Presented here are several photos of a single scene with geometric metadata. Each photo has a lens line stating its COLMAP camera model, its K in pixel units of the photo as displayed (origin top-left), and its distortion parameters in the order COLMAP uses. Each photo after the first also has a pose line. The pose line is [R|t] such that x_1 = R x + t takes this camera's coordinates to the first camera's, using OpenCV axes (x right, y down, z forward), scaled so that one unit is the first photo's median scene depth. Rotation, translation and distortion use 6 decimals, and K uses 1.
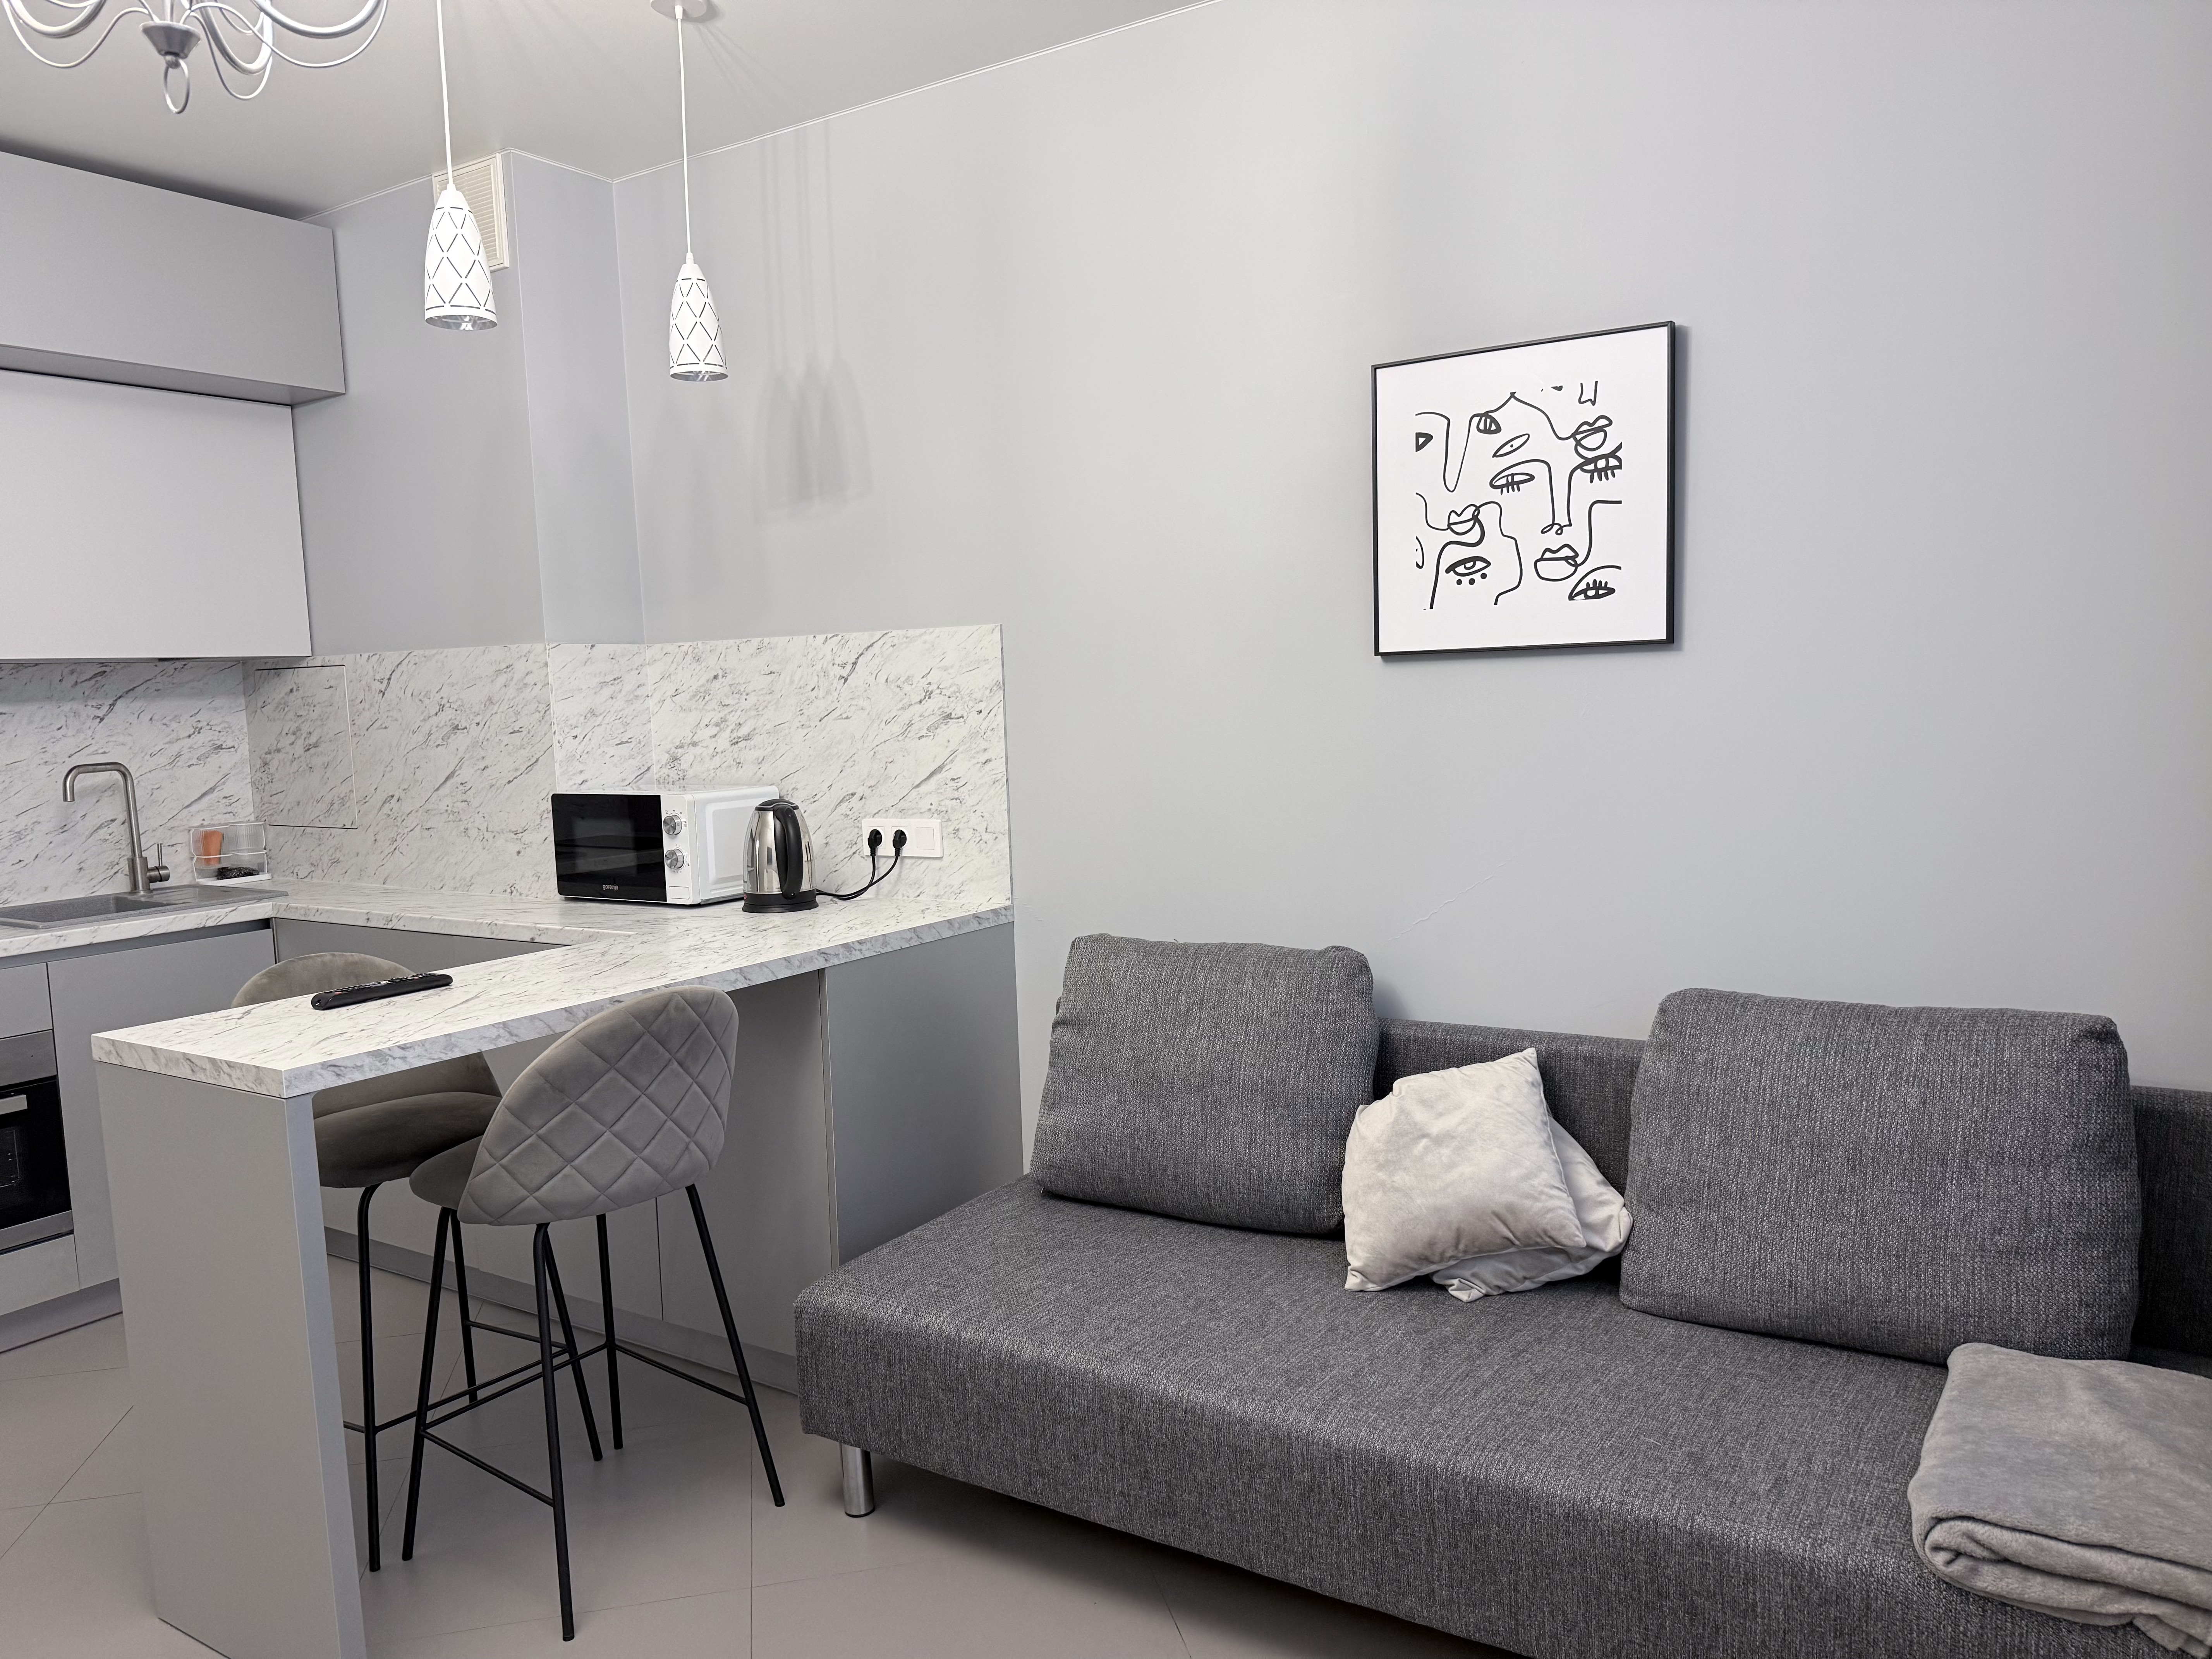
lens RADIAL K [[1547.3, 0, 1108.0], [0, 1547.3, 839.6], [0, 0, 1]] dist [0.077183, -0.103897]
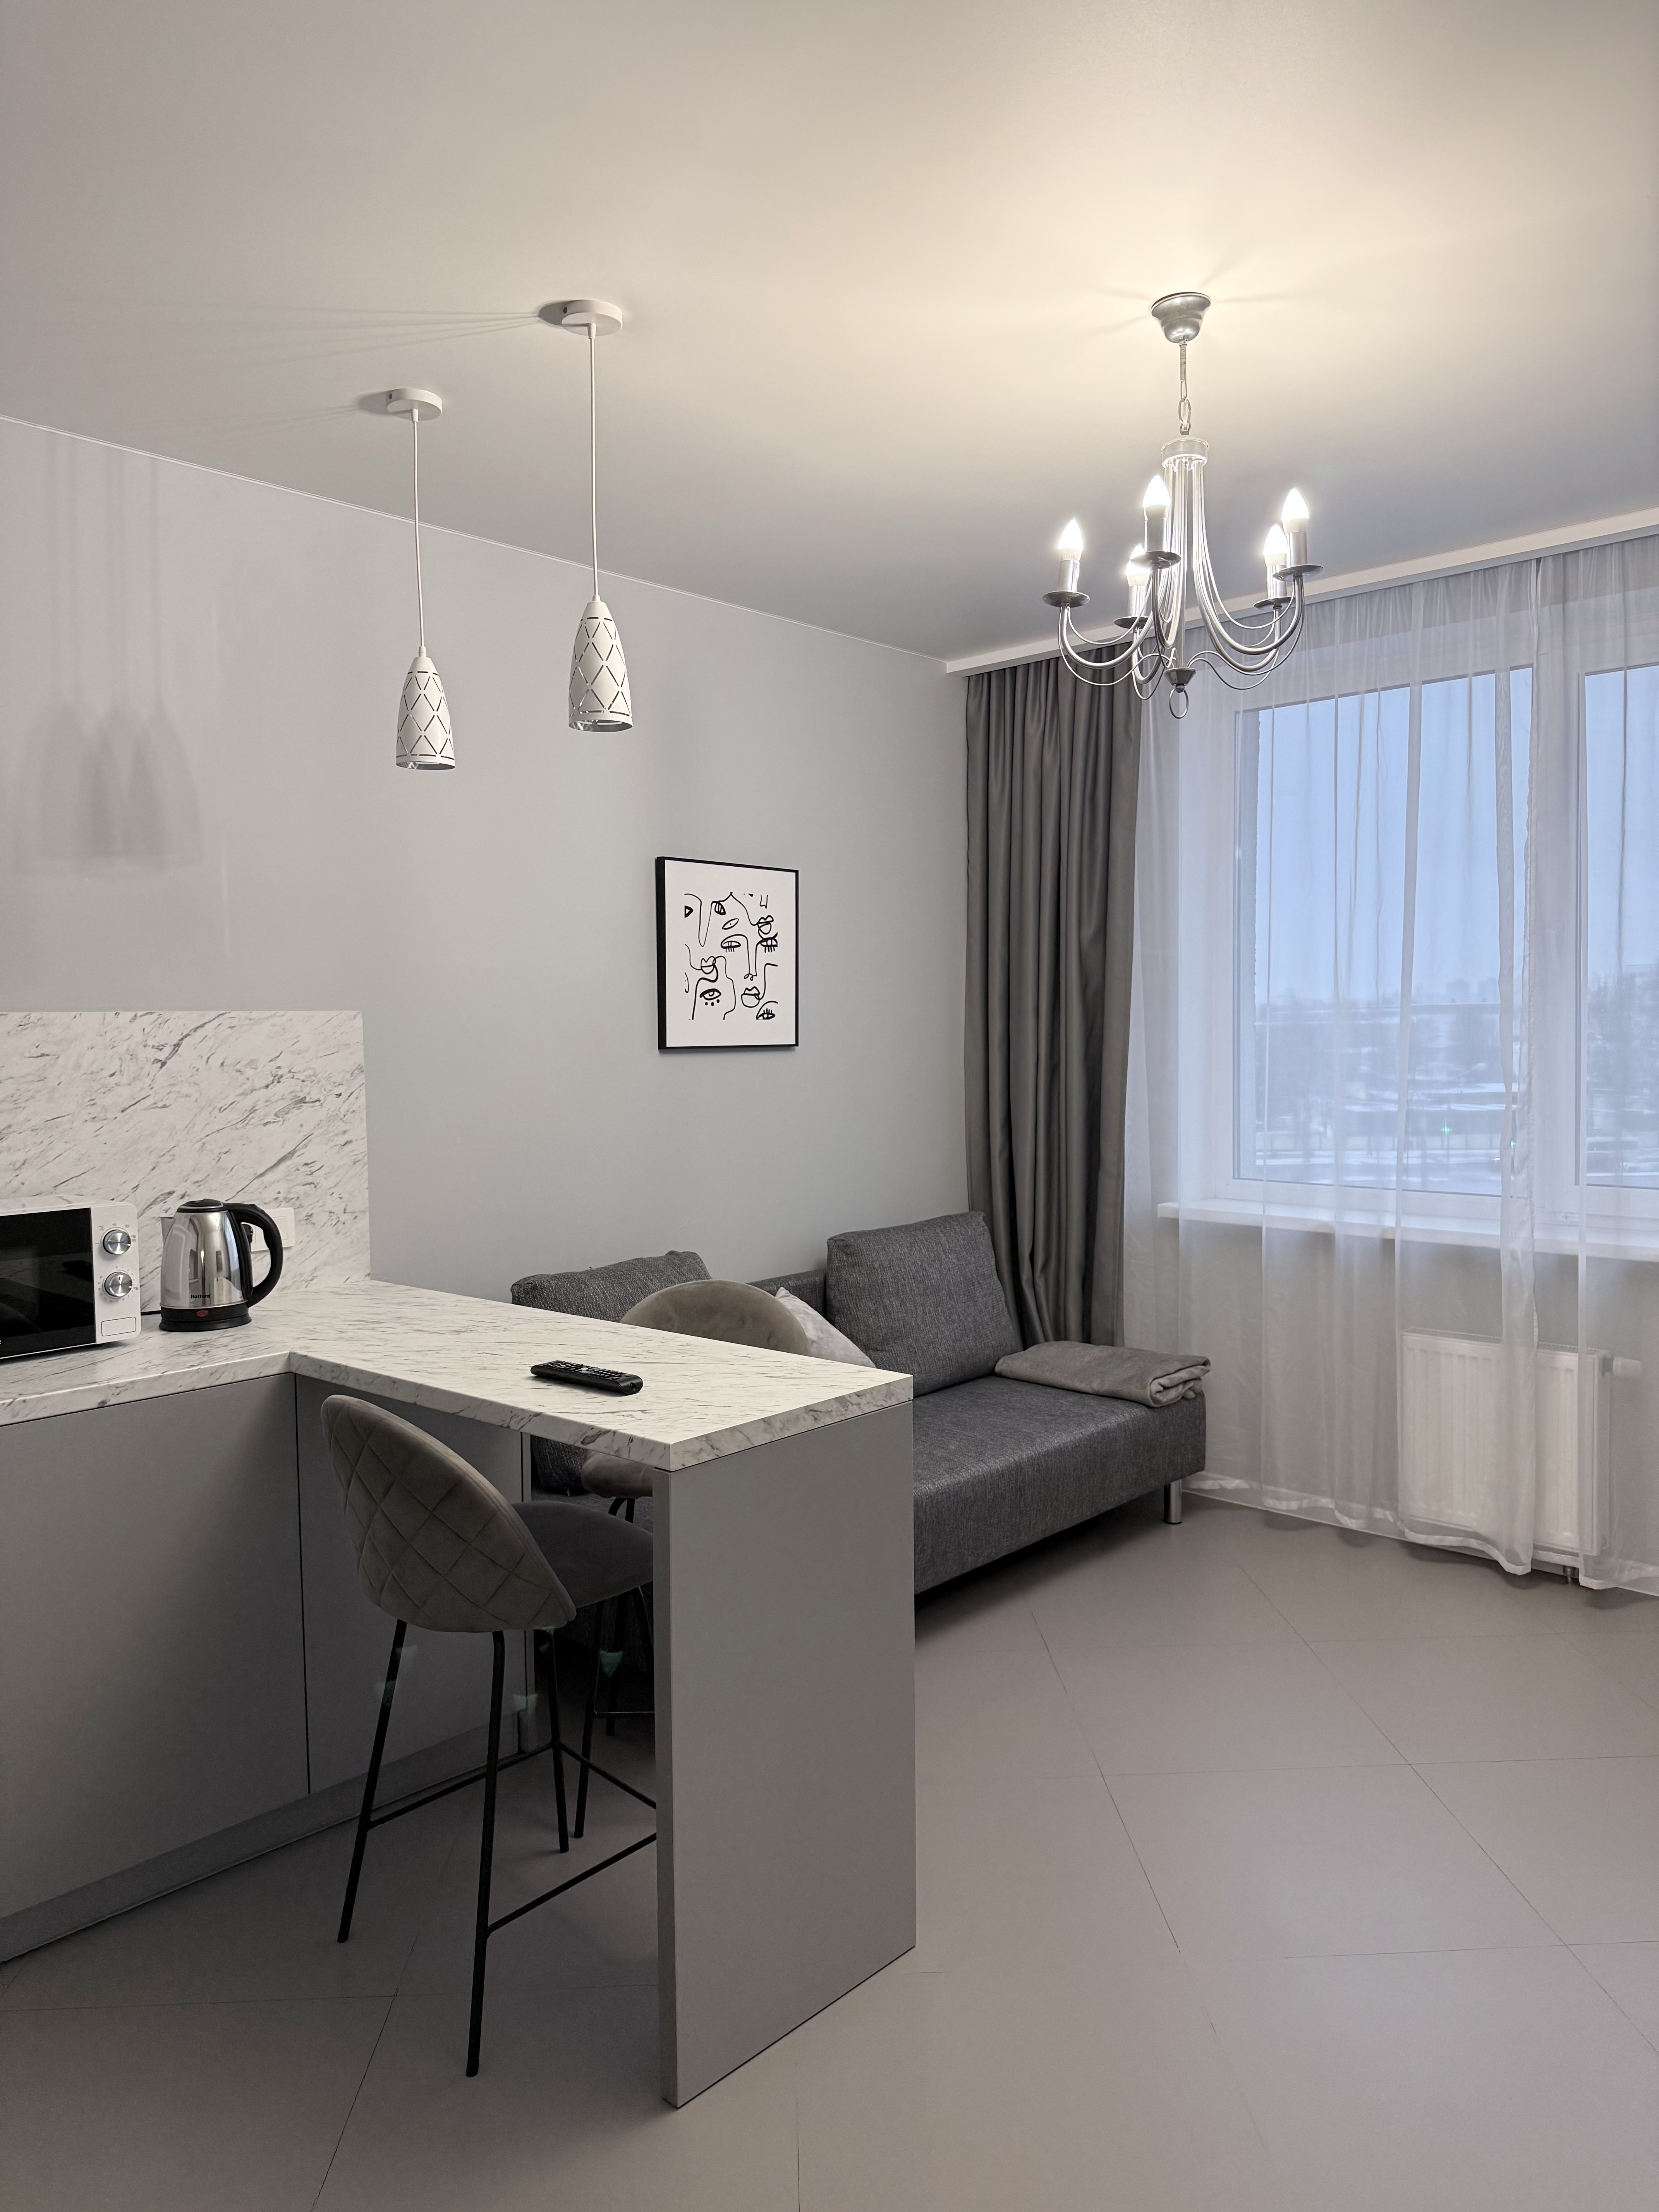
lens RADIAL K [[1547.3, 0, 859.1], [0, 1547.3, 1109.8], [0, 0, 1]] dist [0.077183, -0.103897]
pose [[0.167306, -0.020790, 0.985686, -1.240039], [0.106436, 0.994315, 0.002906, -0.047255], [-0.980143, 0.104426, 0.168568, 0.585829]]
